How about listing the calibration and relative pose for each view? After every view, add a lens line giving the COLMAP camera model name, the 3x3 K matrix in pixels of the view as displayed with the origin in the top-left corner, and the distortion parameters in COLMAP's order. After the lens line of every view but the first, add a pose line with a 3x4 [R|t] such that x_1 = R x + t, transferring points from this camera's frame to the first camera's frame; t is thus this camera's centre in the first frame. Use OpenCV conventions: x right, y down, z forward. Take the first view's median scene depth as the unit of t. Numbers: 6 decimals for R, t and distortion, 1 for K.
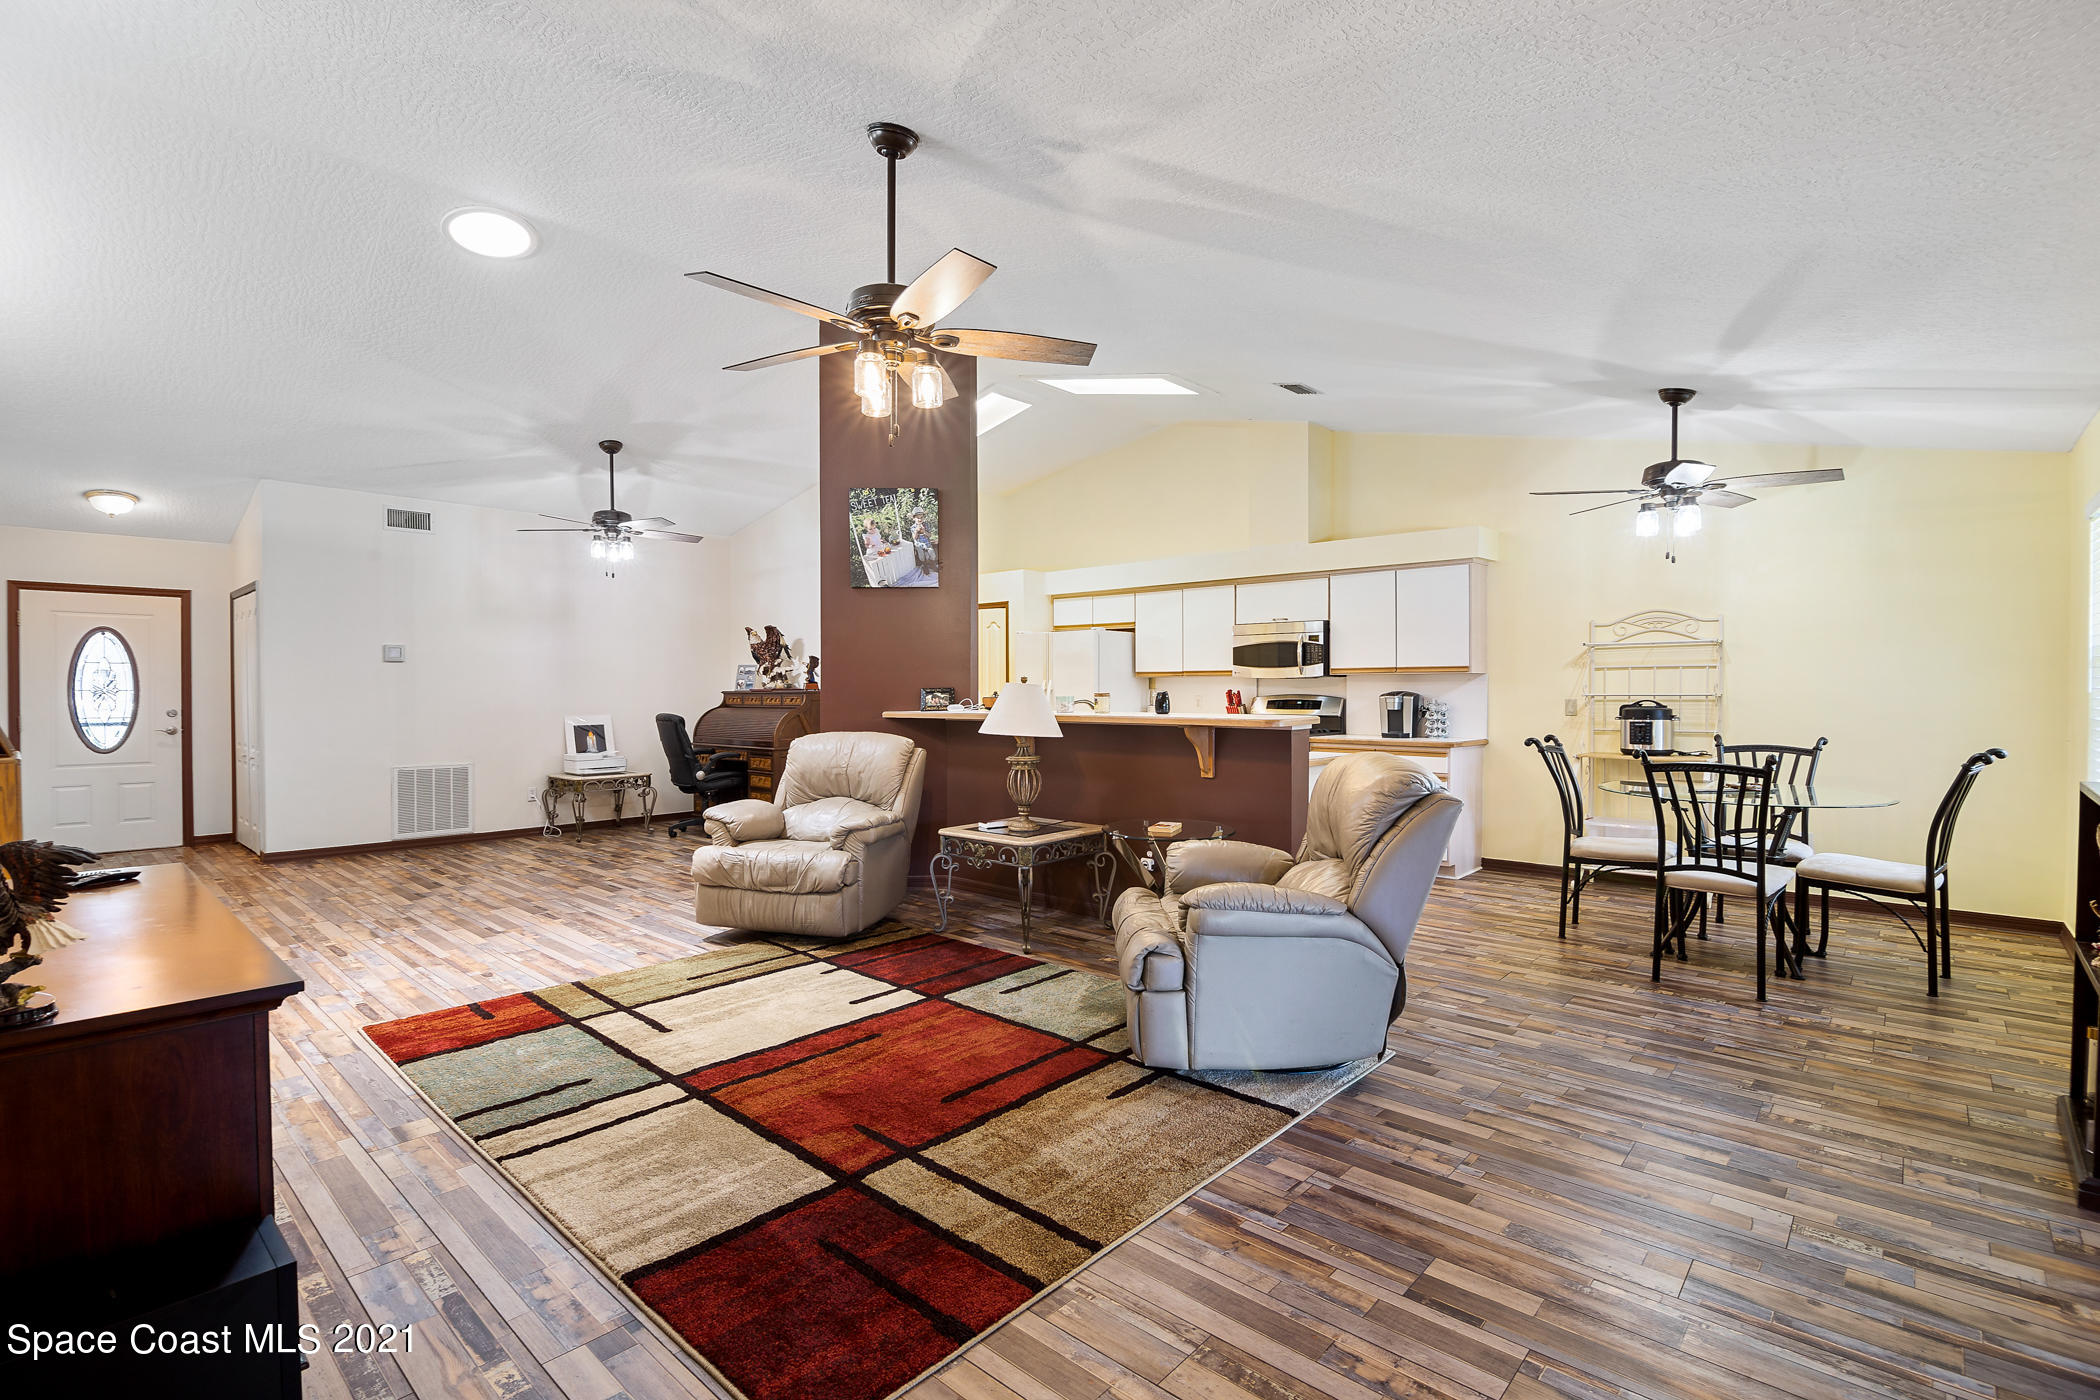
lens RADIAL K [[967.7, 0, 1055.8], [0, 967.7, 691.7], [0, 0, 1]] dist [0.000672, -0.009592]
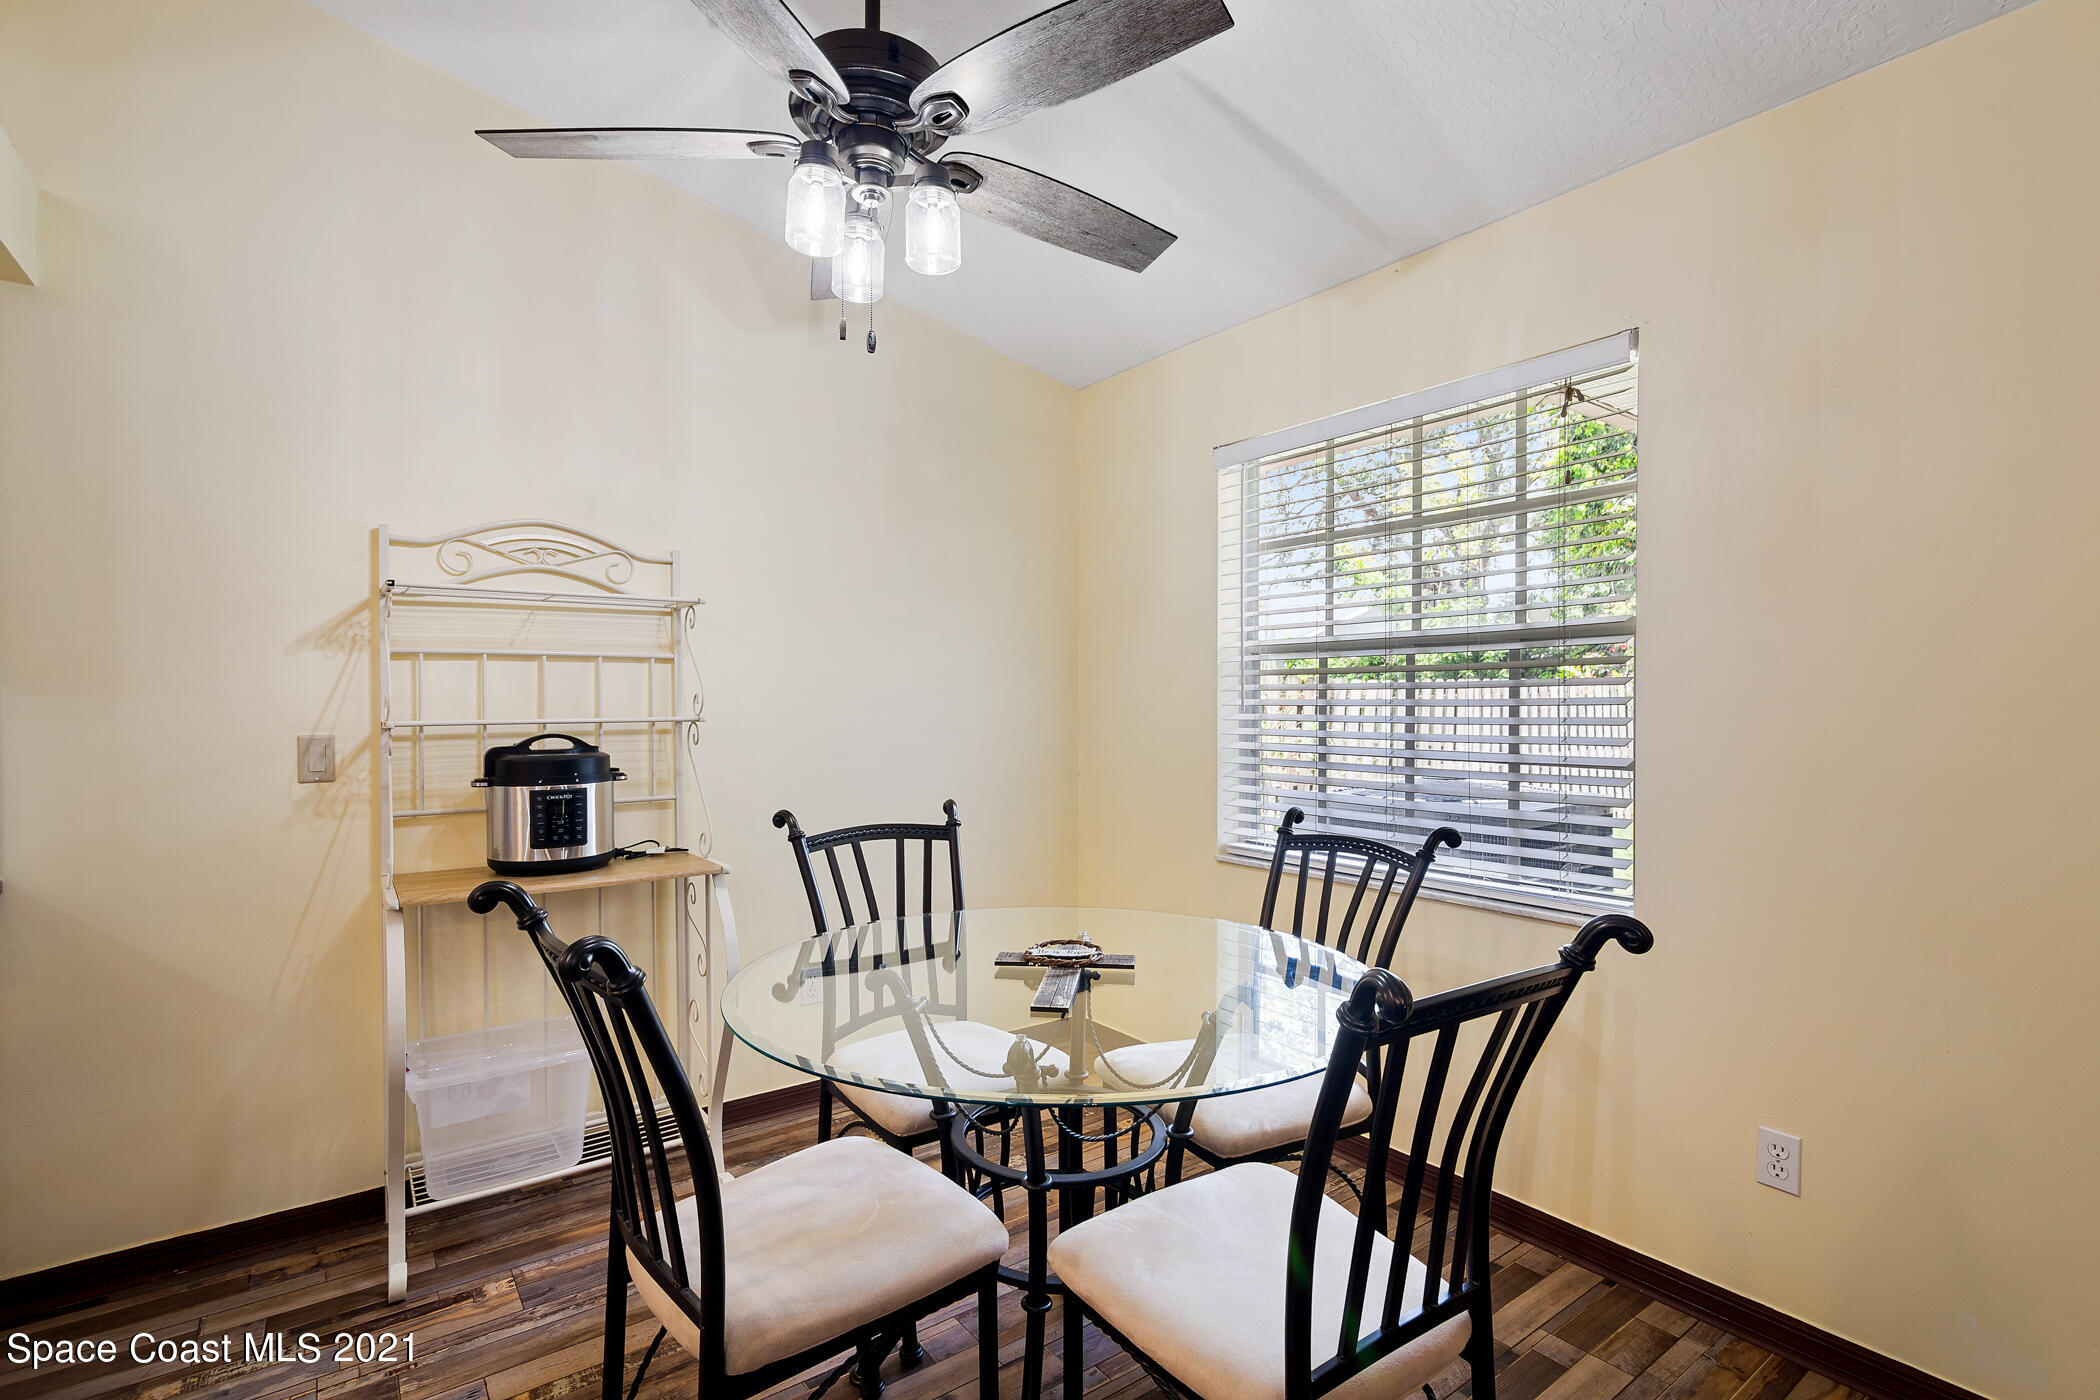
lens RADIAL K [[975.1, 0, 1045.2], [0, 975.1, 701.6], [0, 0, 1]] dist [0.003061, 0.000654]
pose [[0.193138, 0.002036, 0.981170, 0.246413], [0.006914, 0.999970, -0.003436, -0.002240], [-0.981147, 0.007448, 0.193118, 0.709873]]
